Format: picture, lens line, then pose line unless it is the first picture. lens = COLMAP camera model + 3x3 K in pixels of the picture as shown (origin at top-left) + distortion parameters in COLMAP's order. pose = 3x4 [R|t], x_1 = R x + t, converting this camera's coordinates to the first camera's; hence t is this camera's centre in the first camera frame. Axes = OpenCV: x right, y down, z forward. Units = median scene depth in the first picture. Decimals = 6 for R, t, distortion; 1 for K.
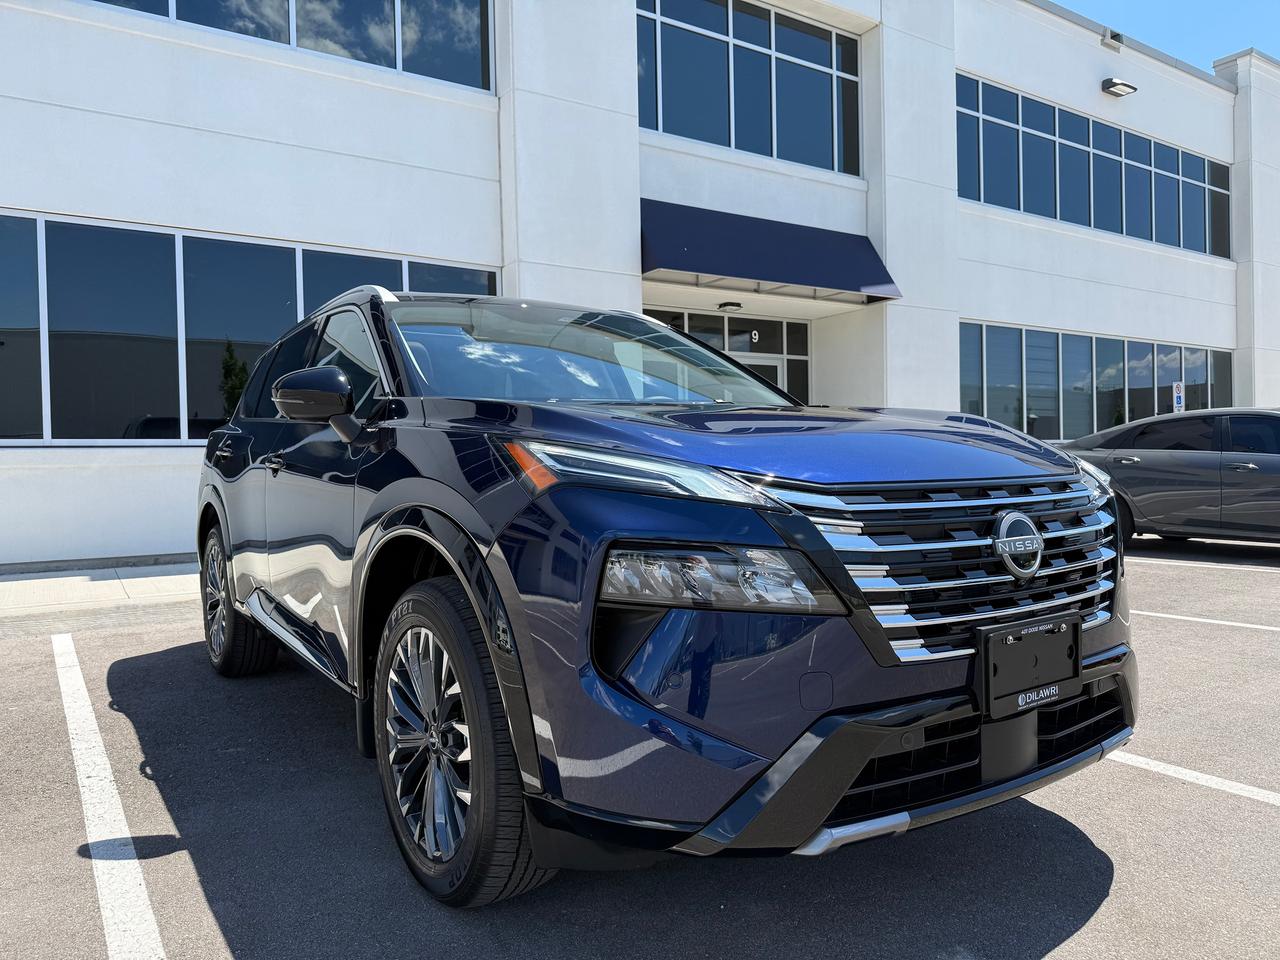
lens RADIAL K [[897.6, 0, 640.0], [0, 897.6, 480.0], [0, 0, 1]] dist [-0.002965, -0.003755]
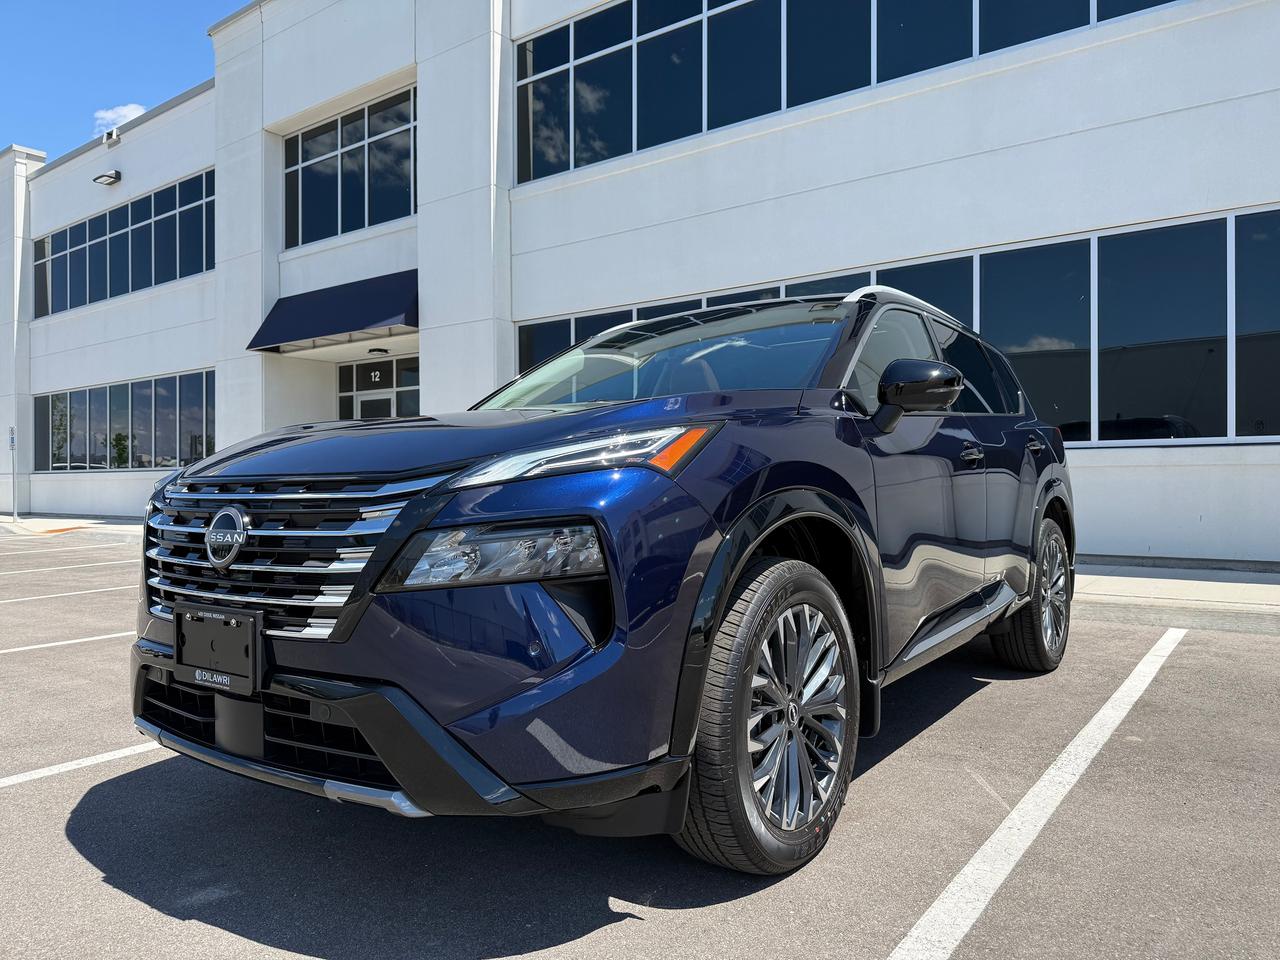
lens RADIAL K [[899.9, 0, 639.9], [0, 899.9, 499.7], [0, 0, 1]] dist [0.004793, 0.001368]
pose [[0.336829, 0.045197, -0.940480, 1.489873], [-0.021851, 0.998953, 0.040181, -0.047001], [0.941312, 0.007016, 0.337465, 0.963738]]
